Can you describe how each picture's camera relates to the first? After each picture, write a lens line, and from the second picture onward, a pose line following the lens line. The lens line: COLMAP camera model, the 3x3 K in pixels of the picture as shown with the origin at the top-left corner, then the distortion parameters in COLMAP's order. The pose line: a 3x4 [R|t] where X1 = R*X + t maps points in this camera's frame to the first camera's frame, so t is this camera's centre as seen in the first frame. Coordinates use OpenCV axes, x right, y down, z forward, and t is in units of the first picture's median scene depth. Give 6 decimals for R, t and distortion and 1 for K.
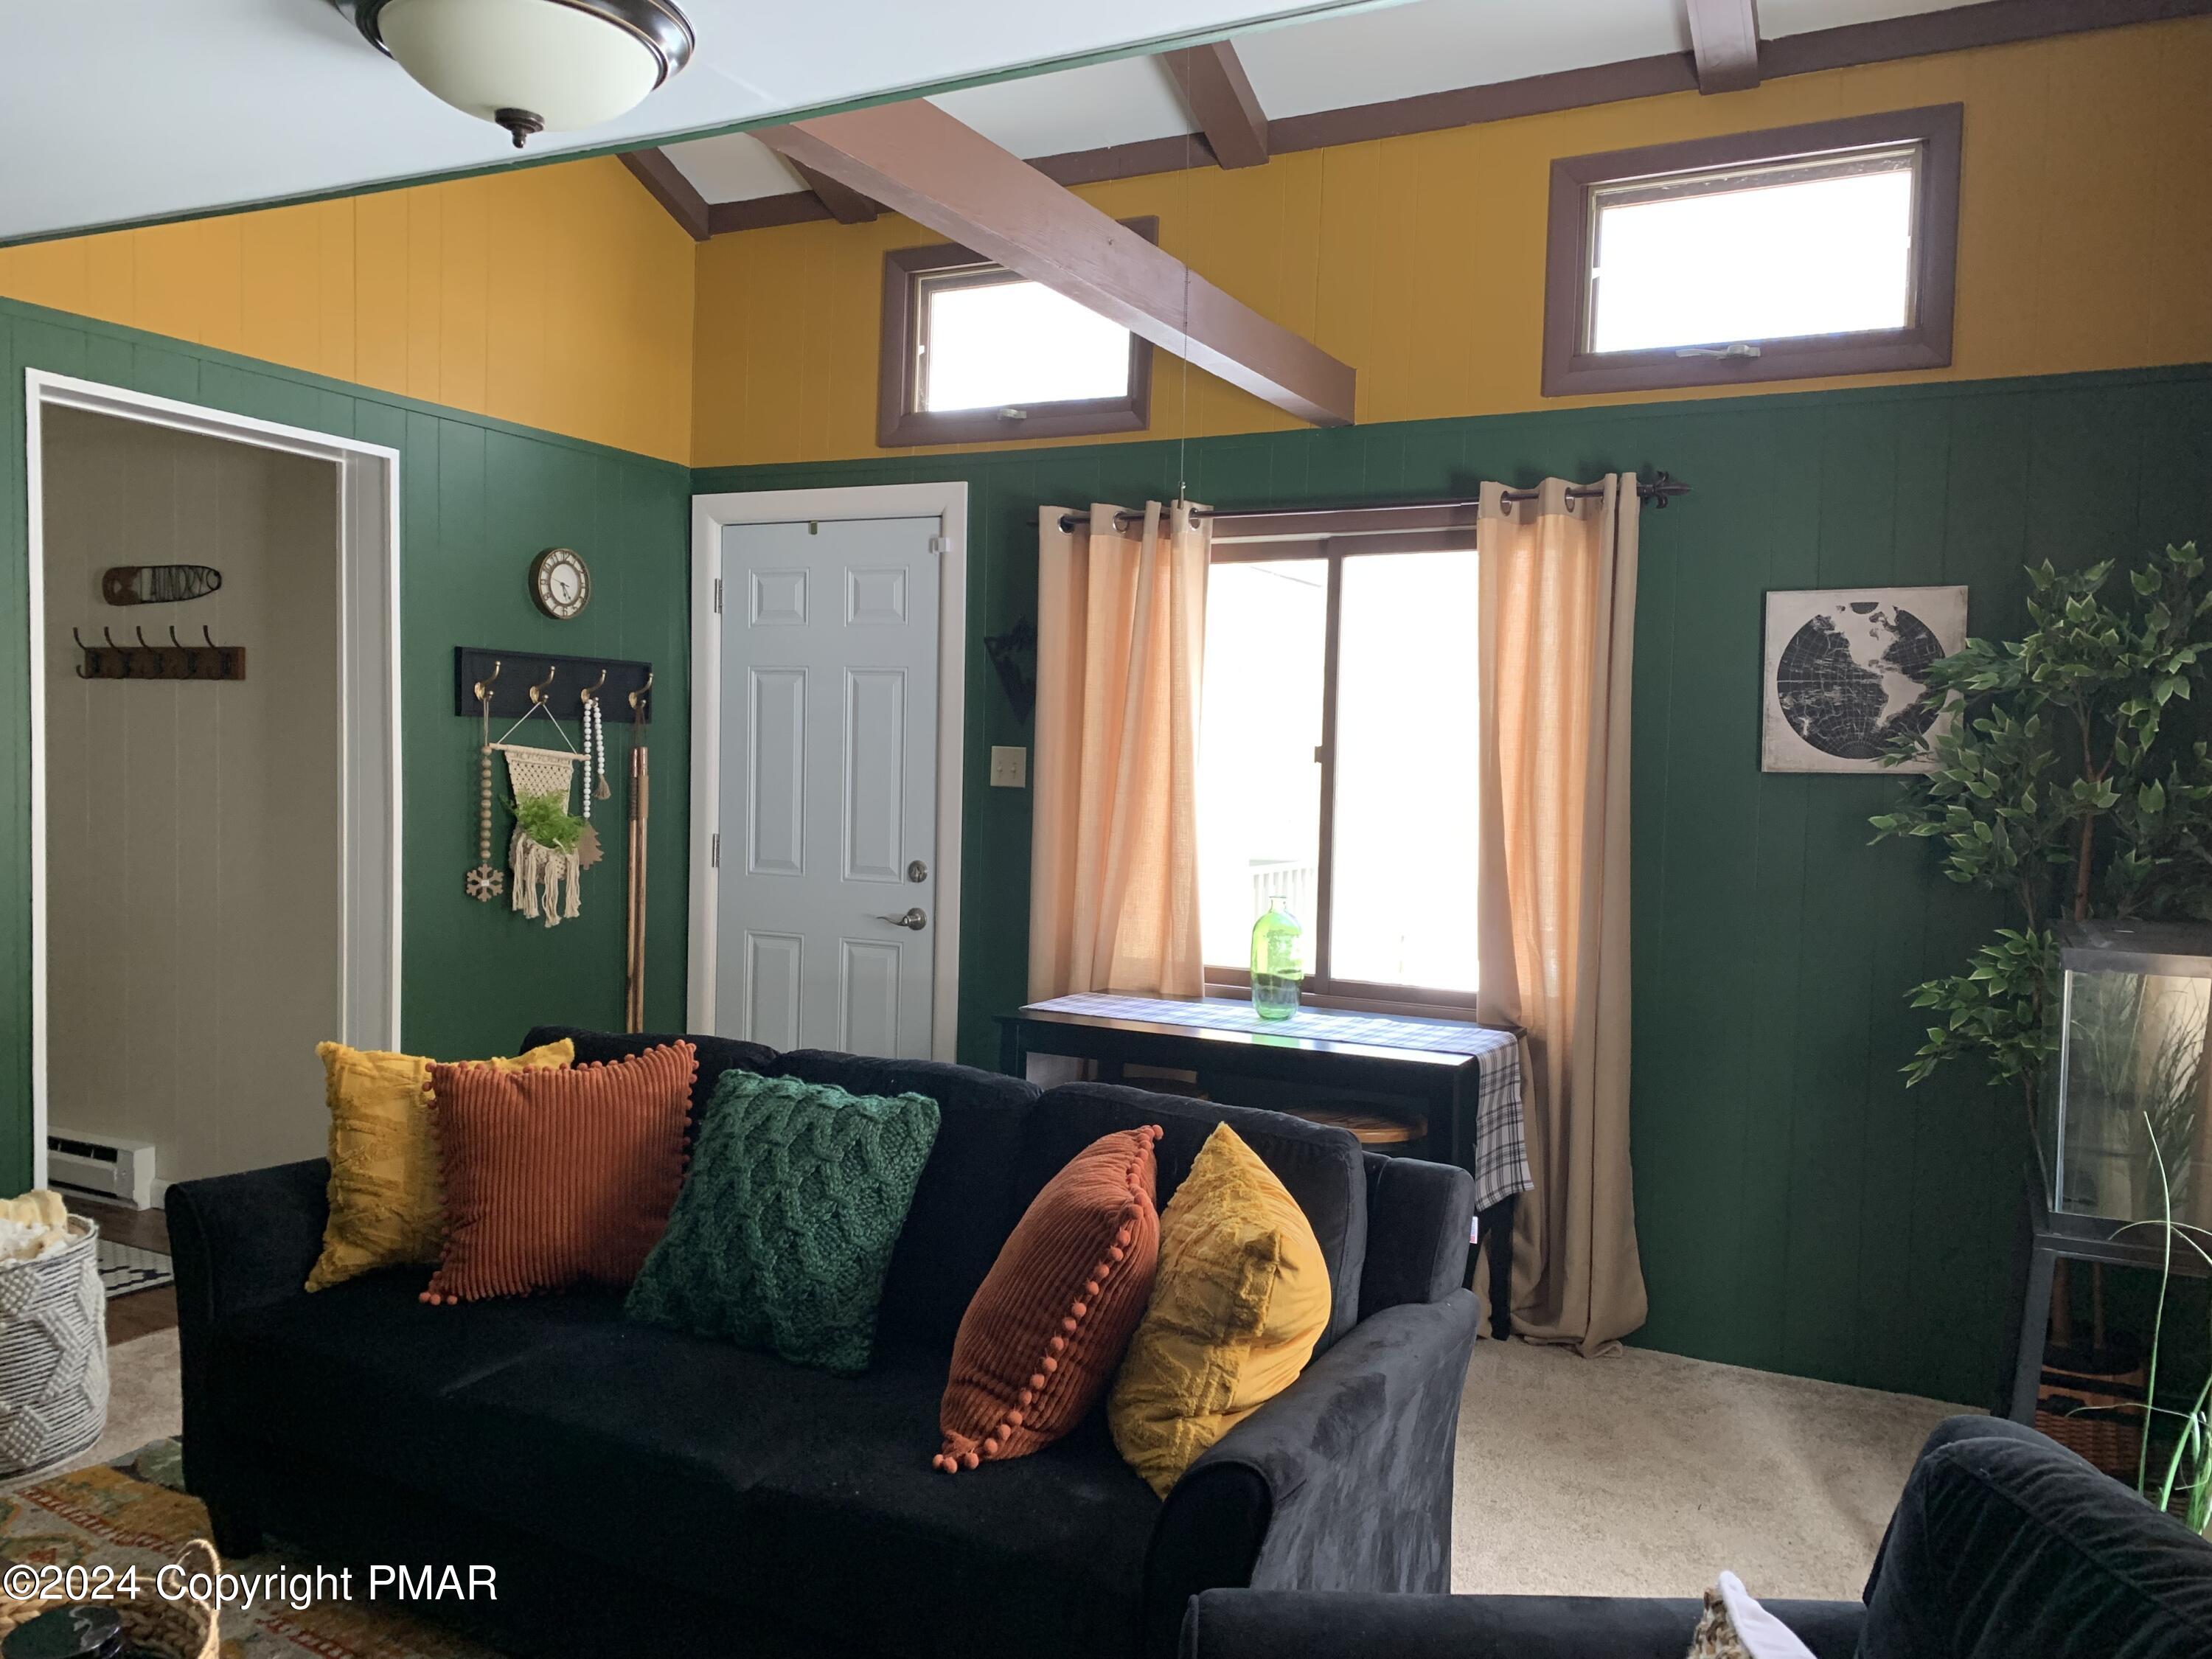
lens RADIAL K [[1685.0, 0, 1101.6], [0, 1685.0, 830.9], [0, 0, 1]] dist [0.054965, -0.063843]
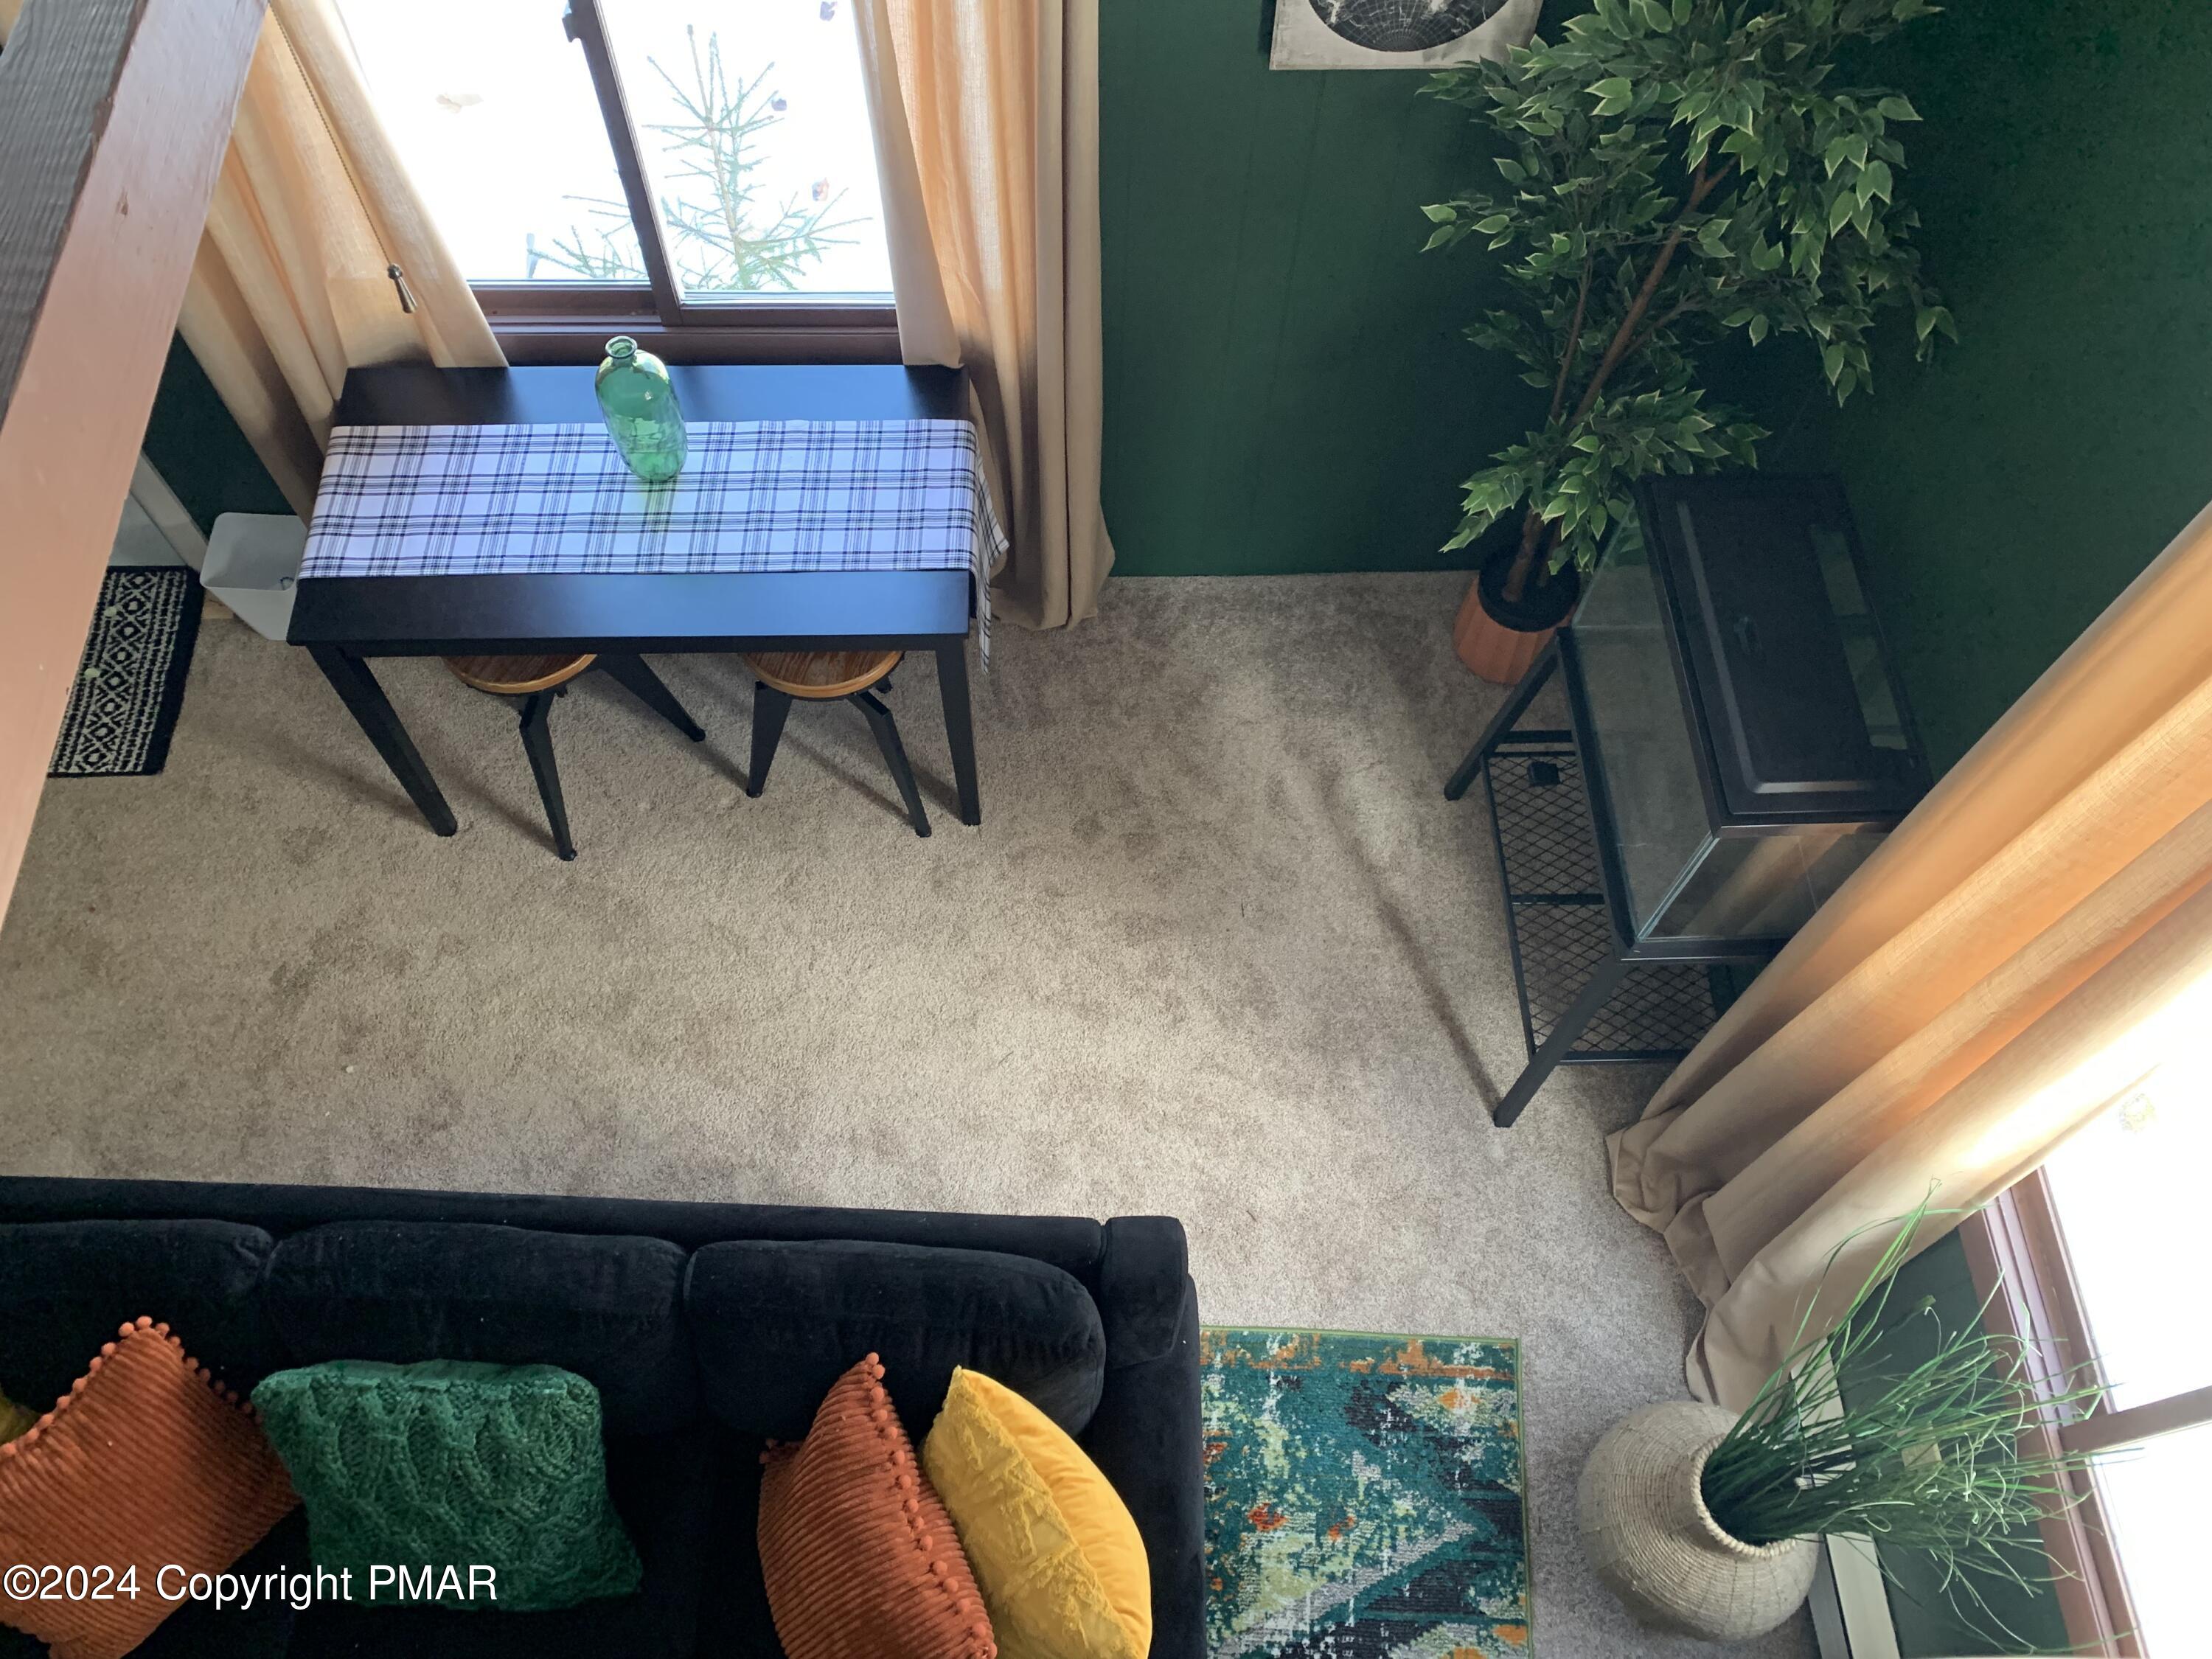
lens RADIAL K [[1685.0, 0, 1108.8], [0, 1685.0, 826.9], [0, 0, 1]] dist [0.054965, -0.063843]
pose [[0.871621, -0.434458, 0.226989, 0.040847], [0.019847, 0.493971, 0.869252, -0.492201], [-0.489779, -0.753153, 0.439177, 0.501235]]
